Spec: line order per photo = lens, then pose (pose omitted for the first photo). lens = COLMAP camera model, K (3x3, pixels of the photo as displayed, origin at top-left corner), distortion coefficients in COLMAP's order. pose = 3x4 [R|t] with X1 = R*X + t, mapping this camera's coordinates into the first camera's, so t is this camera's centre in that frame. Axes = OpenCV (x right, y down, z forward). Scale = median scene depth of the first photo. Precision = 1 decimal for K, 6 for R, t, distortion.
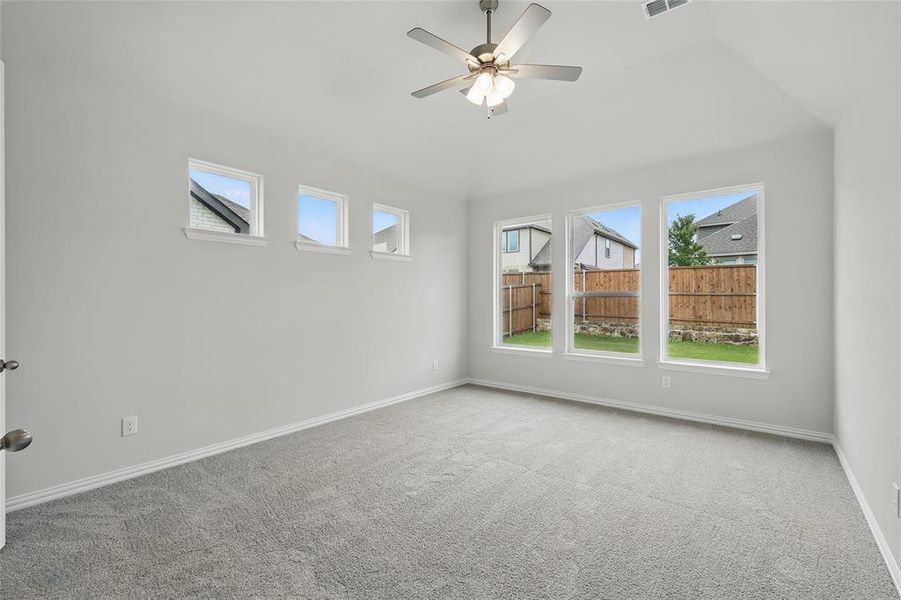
lens RADIAL K [[393.7, 0, 454.8], [0, 393.7, 301.6], [0, 0, 1]] dist [0.006841, -0.001521]
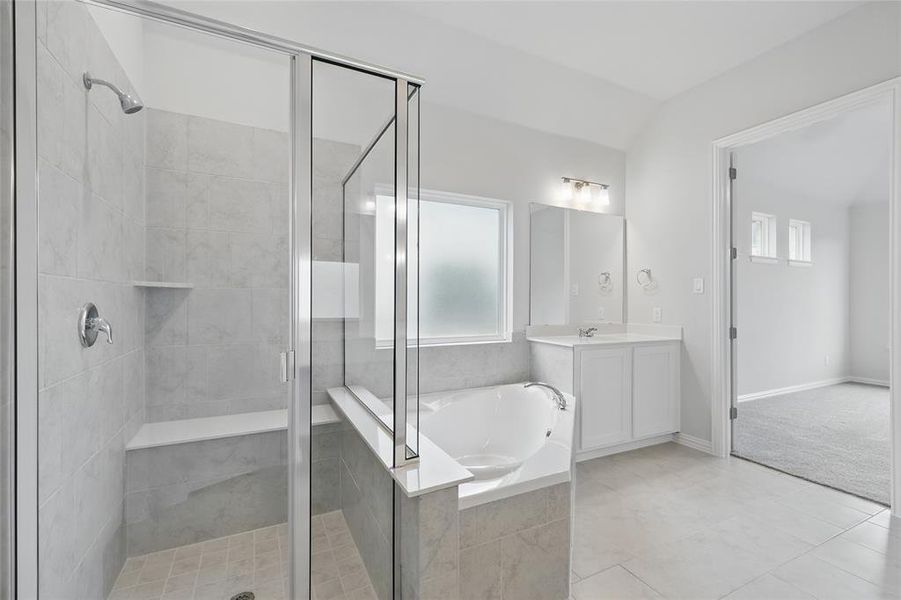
lens RADIAL K [[393.7, 0, 445.7], [0, 393.7, 301.7], [0, 0, 1]] dist [0.006841, -0.001521]
pose [[0.908509, 0.000977, -0.417865, -0.503626], [-0.004325, 0.999966, -0.007065, 0.008752], [0.417843, 0.008226, 0.908482, -0.399938]]
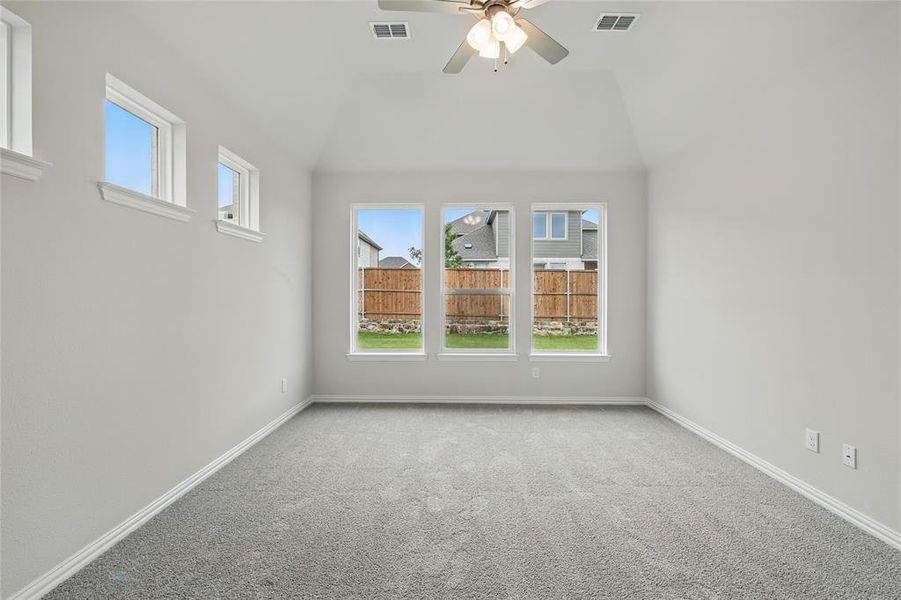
lens RADIAL K [[393.7, 0, 448.5], [0, 393.7, 300.3], [0, 0, 1]] dist [0.006841, -0.001521]
pose [[0.792720, -0.003012, 0.609578, -0.233884], [0.000601, 0.999991, 0.004159, -0.001336], [-0.609586, -0.002930, 0.792715, 0.205993]]
